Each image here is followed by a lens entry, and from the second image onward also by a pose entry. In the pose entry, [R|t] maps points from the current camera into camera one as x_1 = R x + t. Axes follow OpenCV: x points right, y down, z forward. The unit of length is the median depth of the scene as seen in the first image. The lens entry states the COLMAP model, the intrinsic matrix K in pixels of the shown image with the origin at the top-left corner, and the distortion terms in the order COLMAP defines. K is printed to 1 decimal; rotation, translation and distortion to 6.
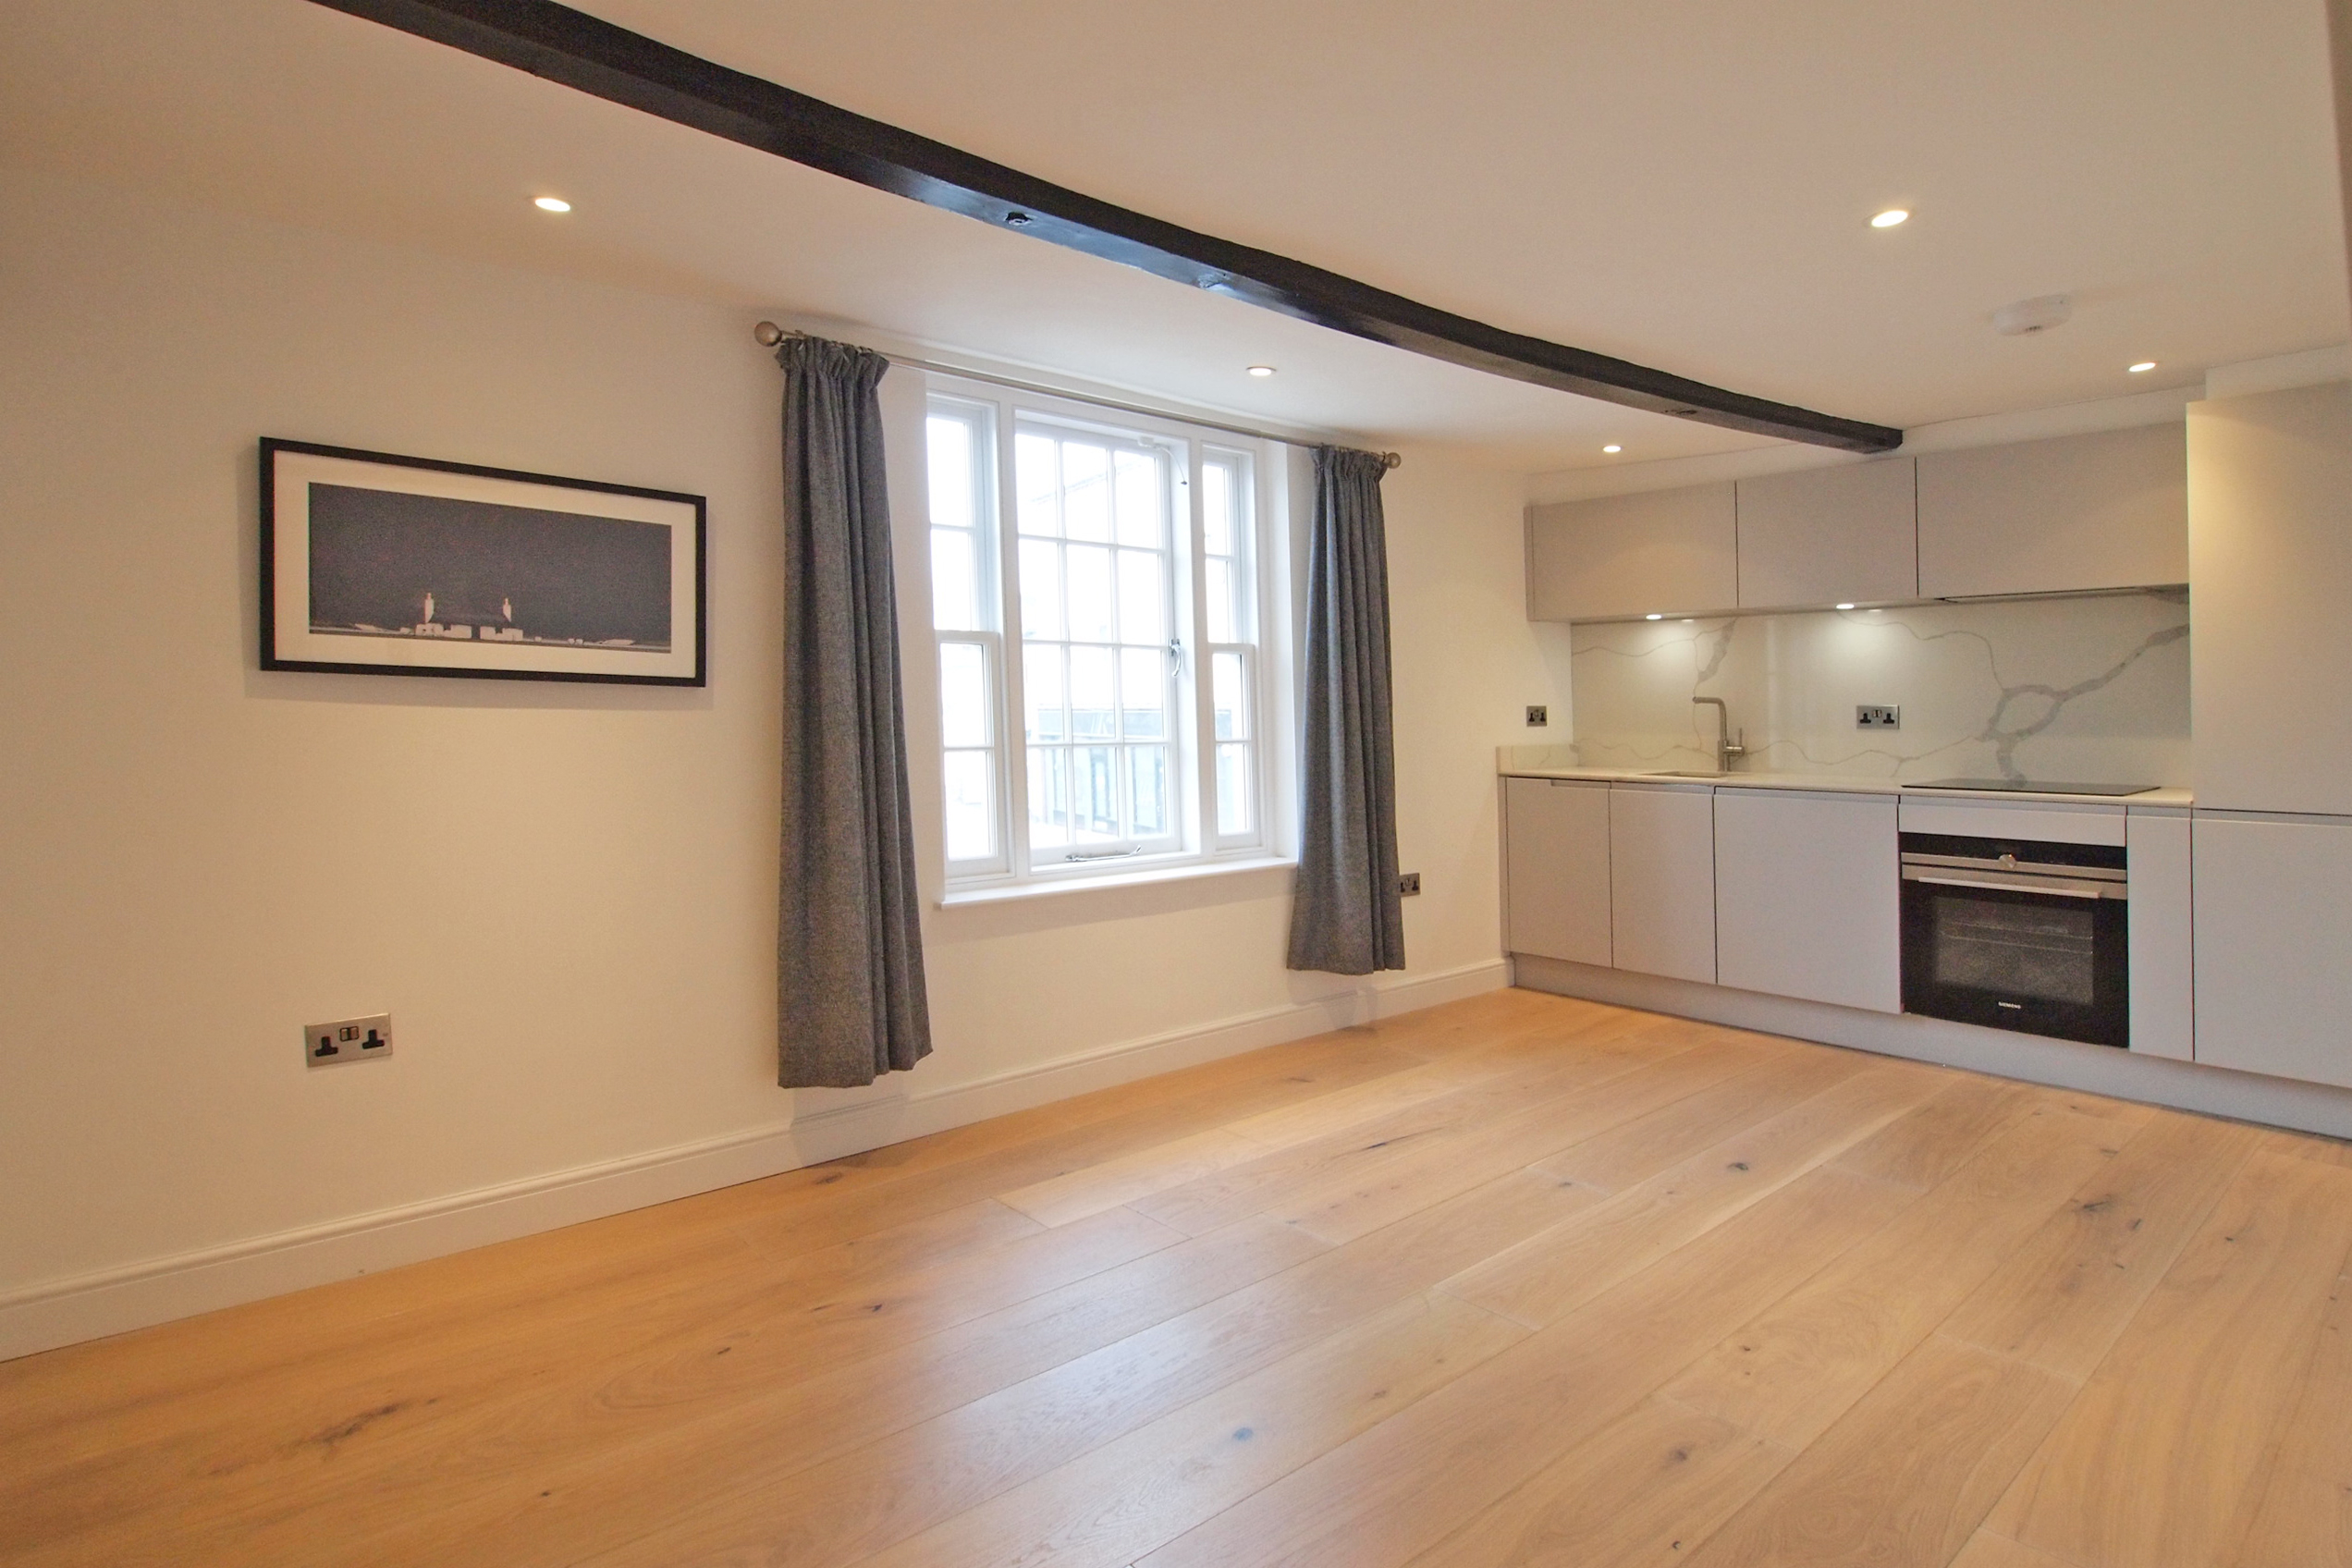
lens RADIAL K [[1226.5, 0, 1174.1], [0, 1226.5, 698.8], [0, 0, 1]] dist [-0.010546, 0.000093]
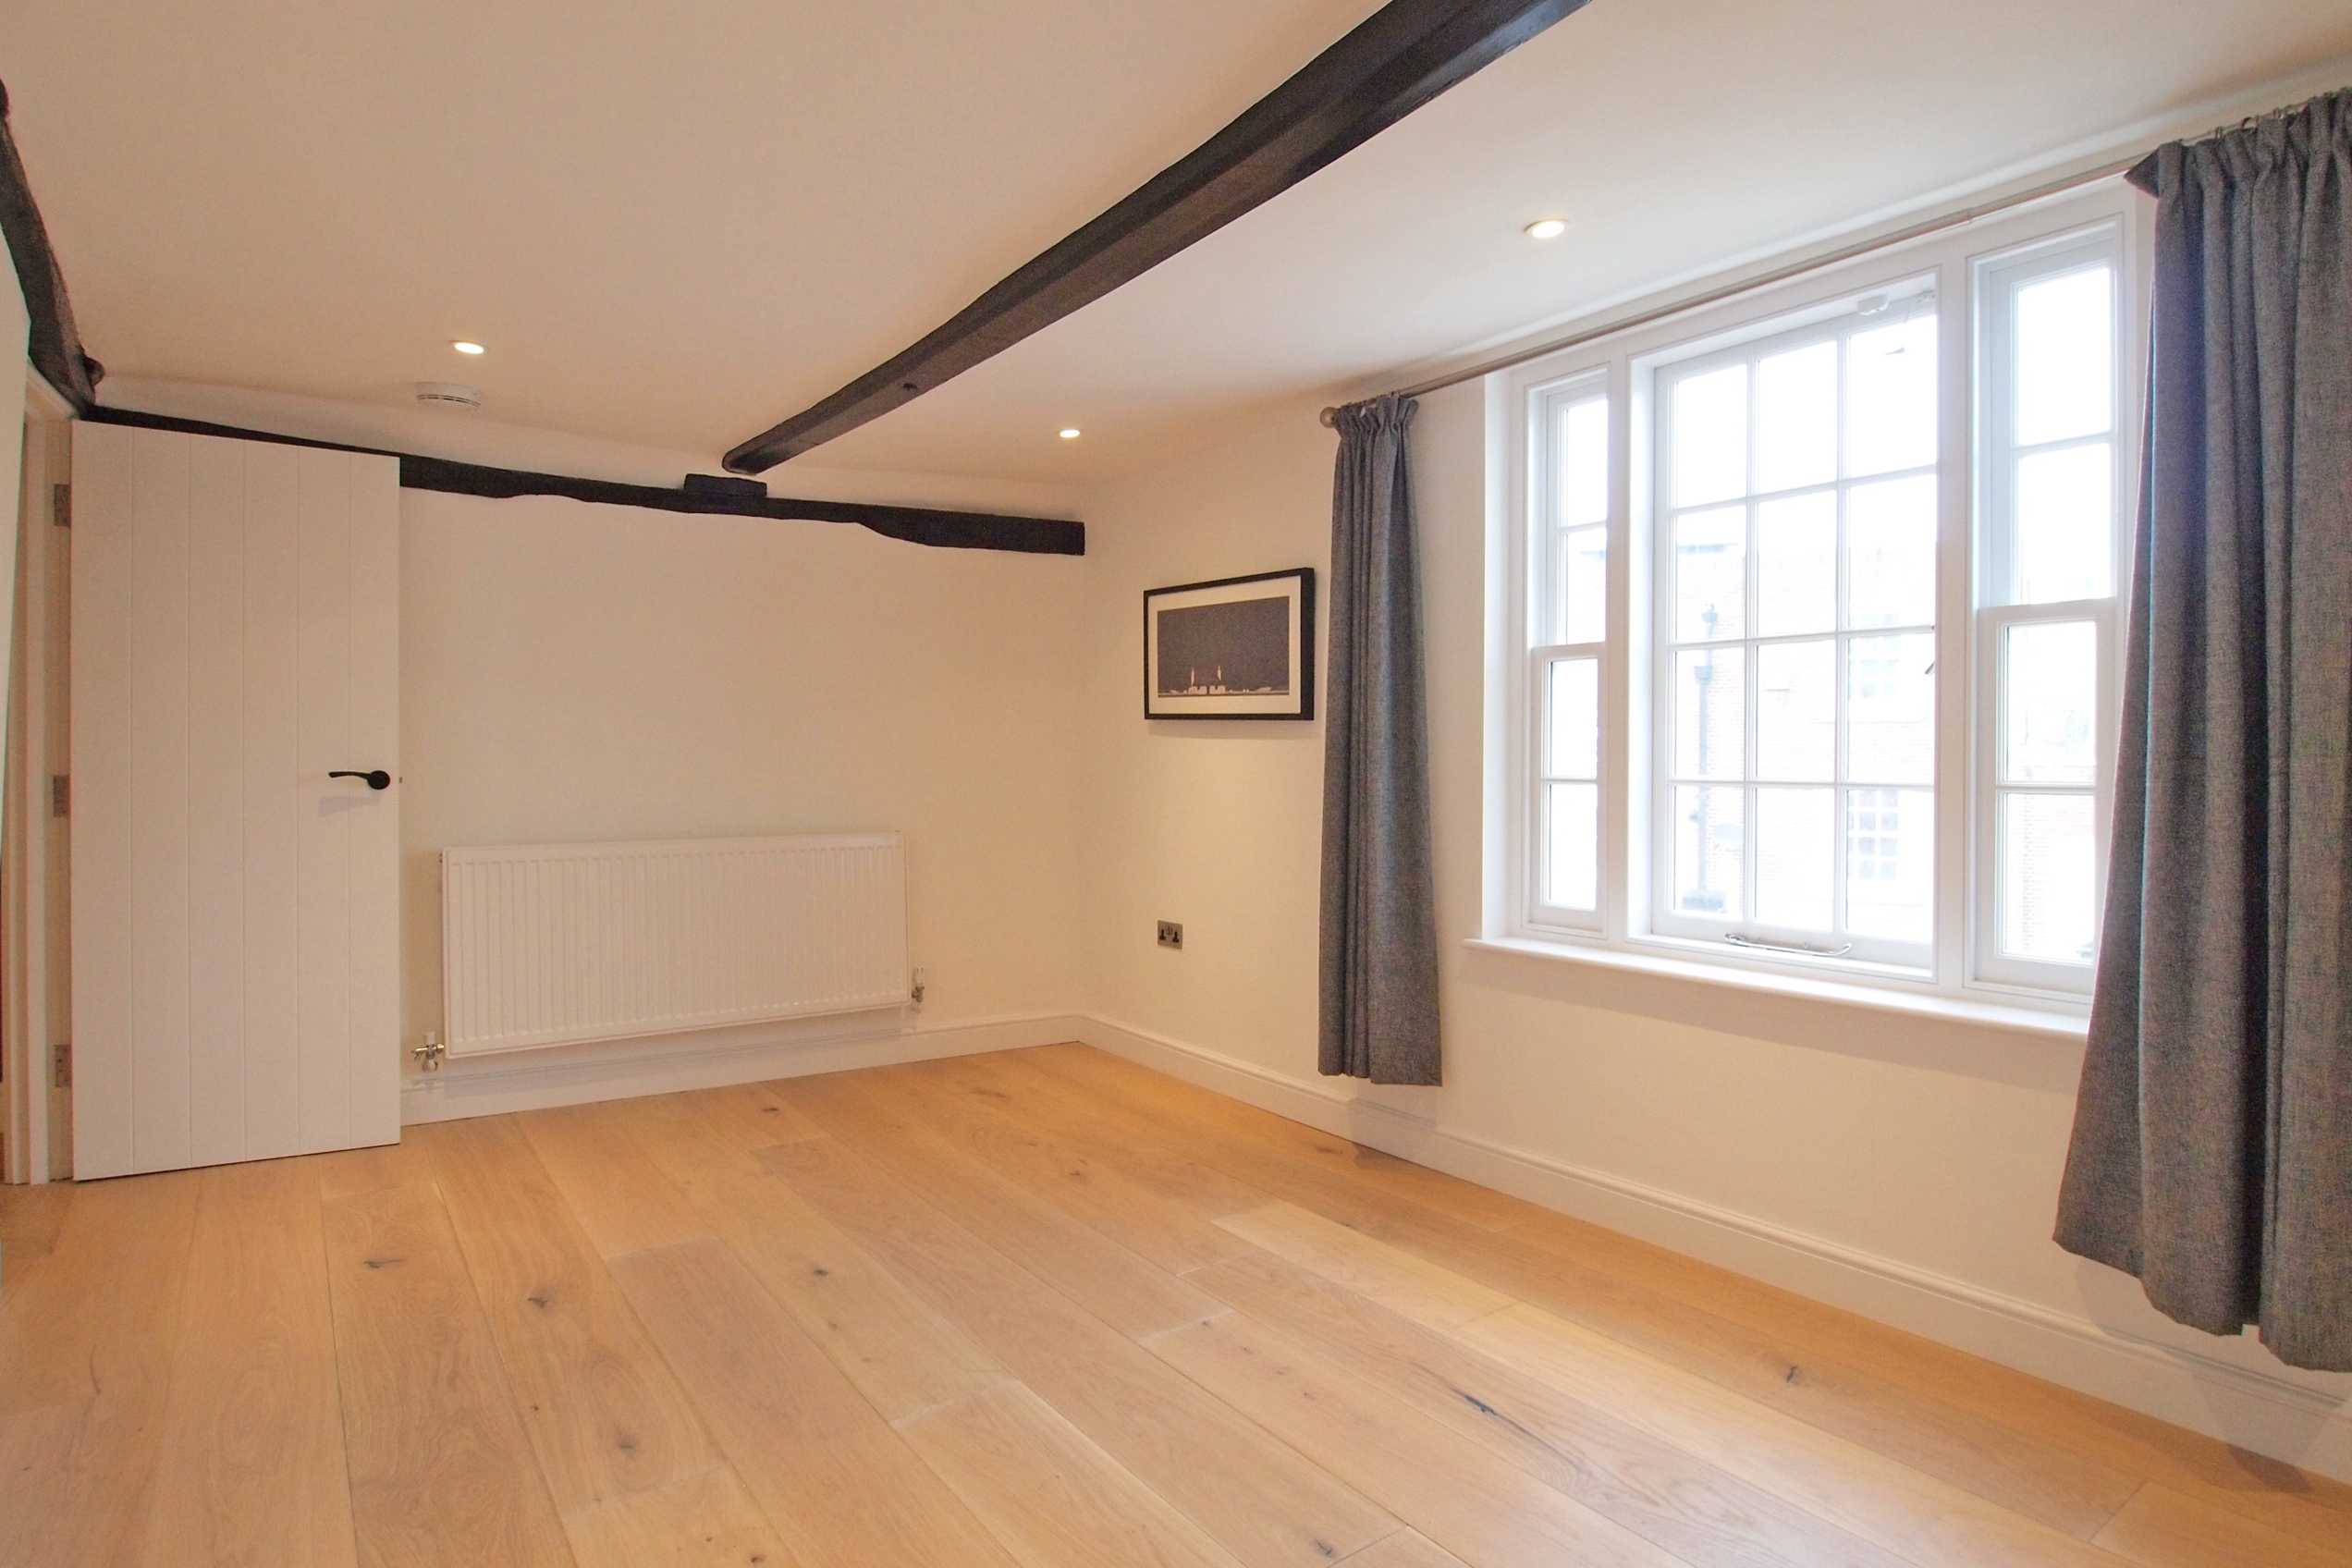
lens RADIAL K [[1223.5, 0, 1176.9], [0, 1223.5, 753.7], [0, 0, 1]] dist [-0.009756, -0.001247]
pose [[-0.066055, -0.004148, -0.997807, 0.900594], [0.004331, 0.999981, -0.004444, 0.030463], [0.997807, -0.004615, -0.066036, 0.981380]]
